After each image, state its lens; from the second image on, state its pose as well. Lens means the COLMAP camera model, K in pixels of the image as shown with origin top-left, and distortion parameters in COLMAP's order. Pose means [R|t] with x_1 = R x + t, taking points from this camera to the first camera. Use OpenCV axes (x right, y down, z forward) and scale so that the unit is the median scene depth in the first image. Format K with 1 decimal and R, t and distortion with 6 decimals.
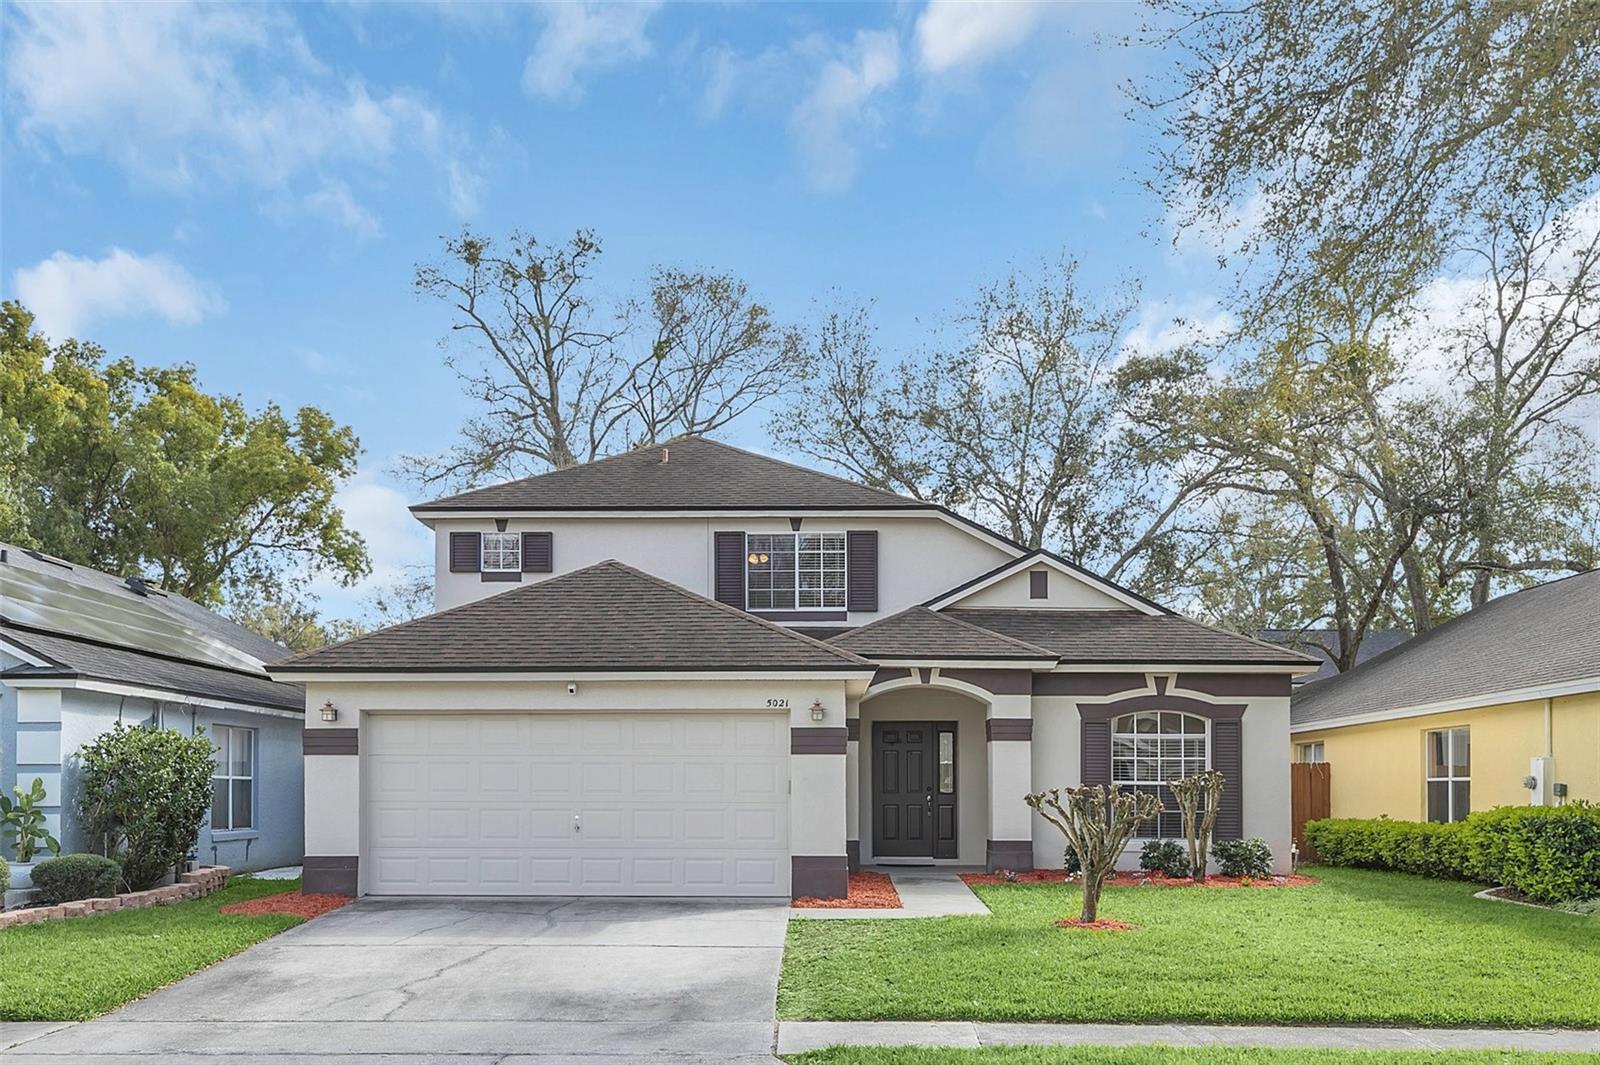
lens RADIAL K [[1641.0, 0, 763.4], [0, 1641.0, 637.8], [0, 0, 1]] dist [0.034557, 0.012811]
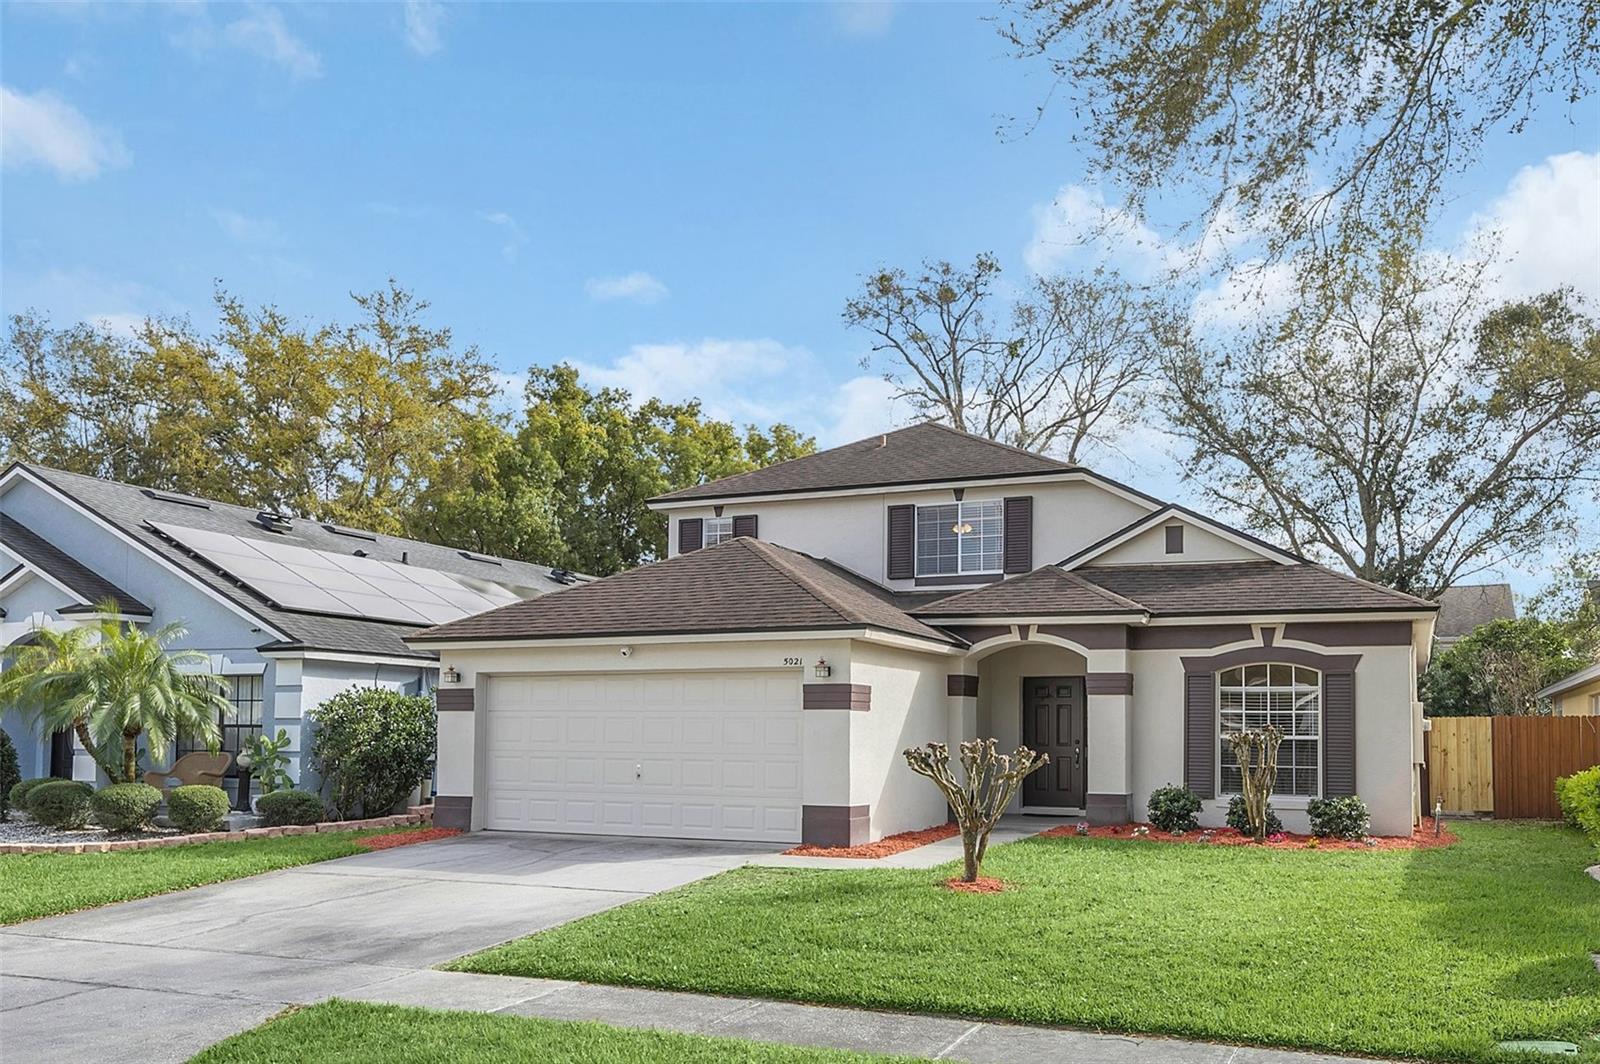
lens RADIAL K [[1373.5, 0, 805.6], [0, 1373.5, 556.8], [0, 0, 1]] dist [0.007889, 0.001736]
pose [[0.925688, -0.044903, -0.375614, 0.293462], [0.030539, 0.998560, -0.044111, 0.009302], [0.377054, 0.029362, 0.925726, 0.140798]]
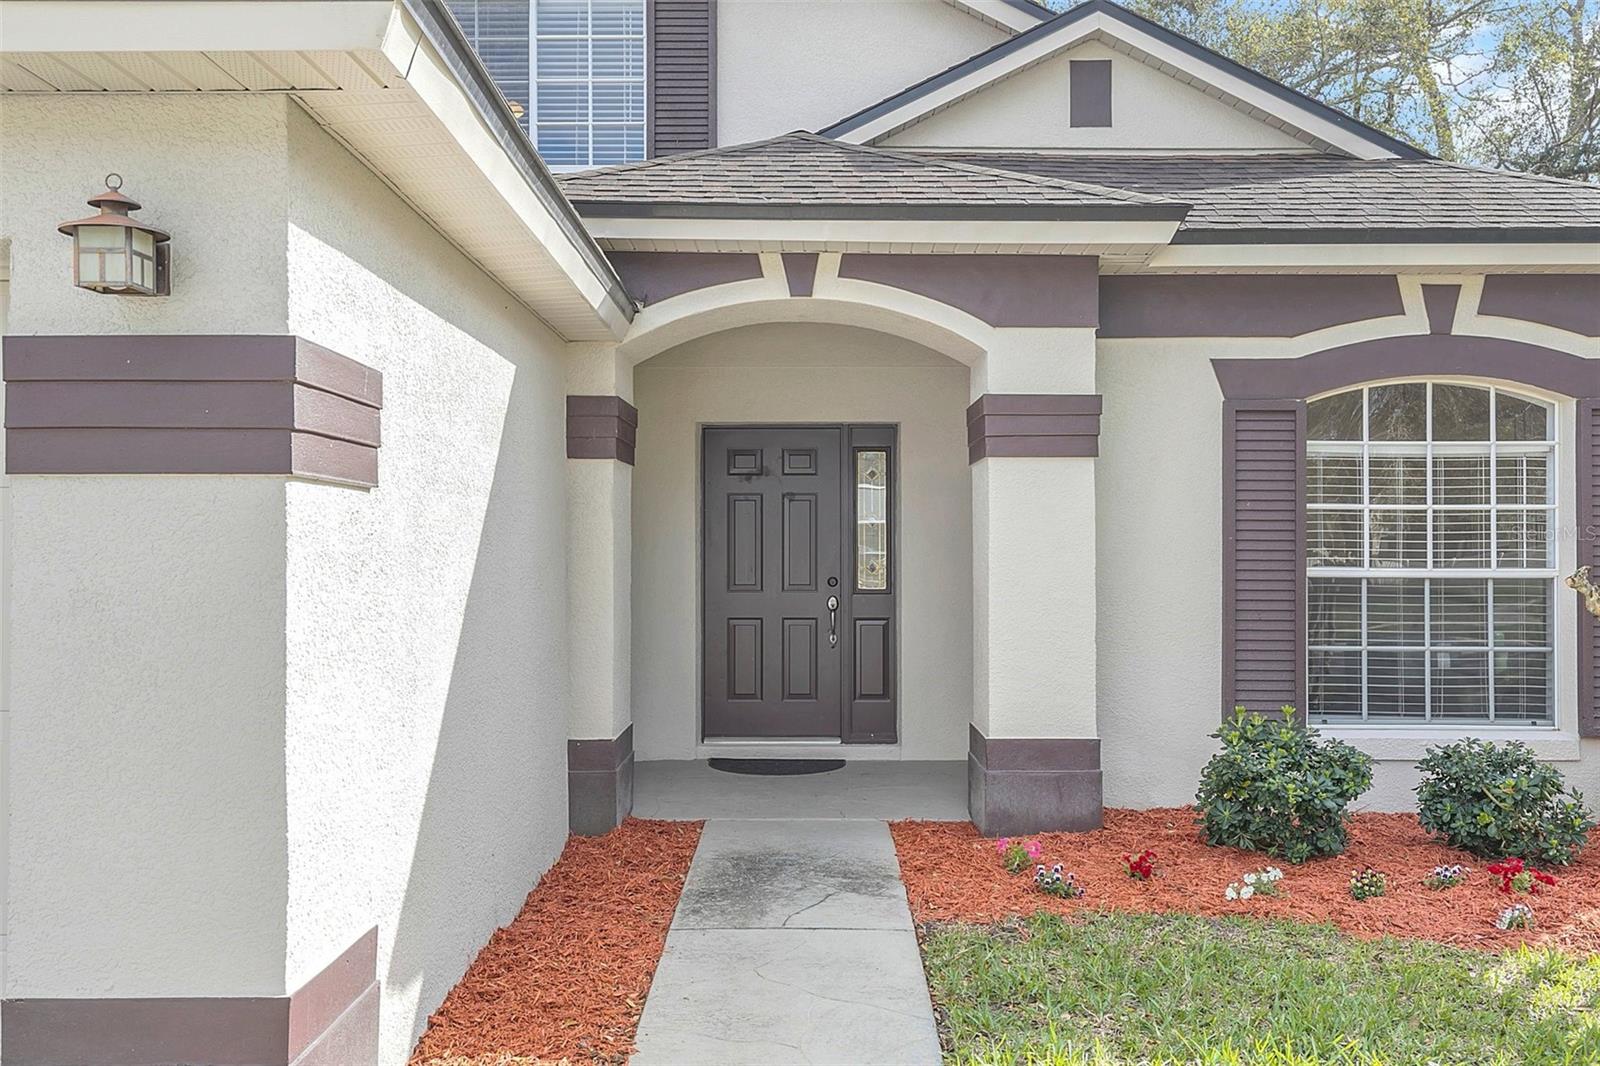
lens RADIAL K [[1407.2, 0, 800.0], [0, 1407.2, 533.0], [0, 0, 1]] dist [-0.008934, -0.003216]
pose [[0.999363, -0.003069, 0.035549, 0.086041], [0.000132, 0.996606, 0.082317, 0.052784], [-0.035681, -0.082260, 0.995972, 0.681416]]
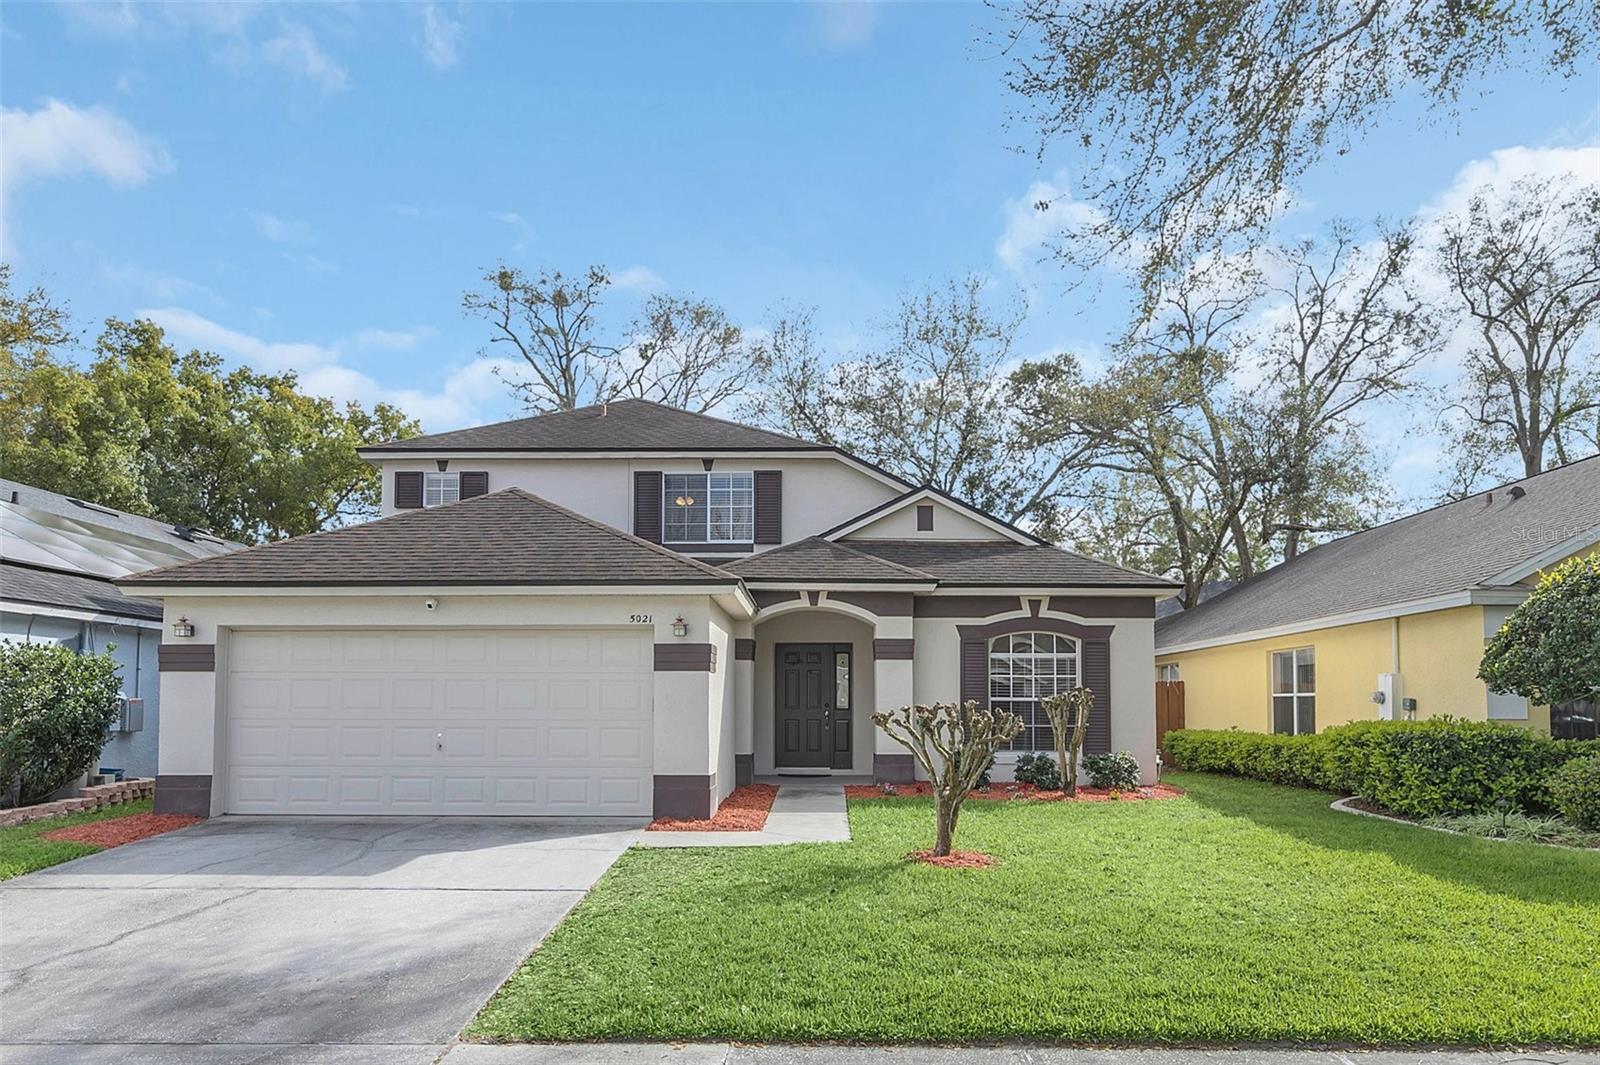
lens RADIAL K [[1139.7, 0, 801.7], [0, 1139.7, 578.4], [0, 0, 1]] dist [-0.000875, 0.000443]
pose [[0.999801, 0.000896, 0.019919, 0.075040], [-0.000556, 0.999854, -0.017068, 0.022467], [-0.019932, 0.017053, 0.999656, 0.260853]]
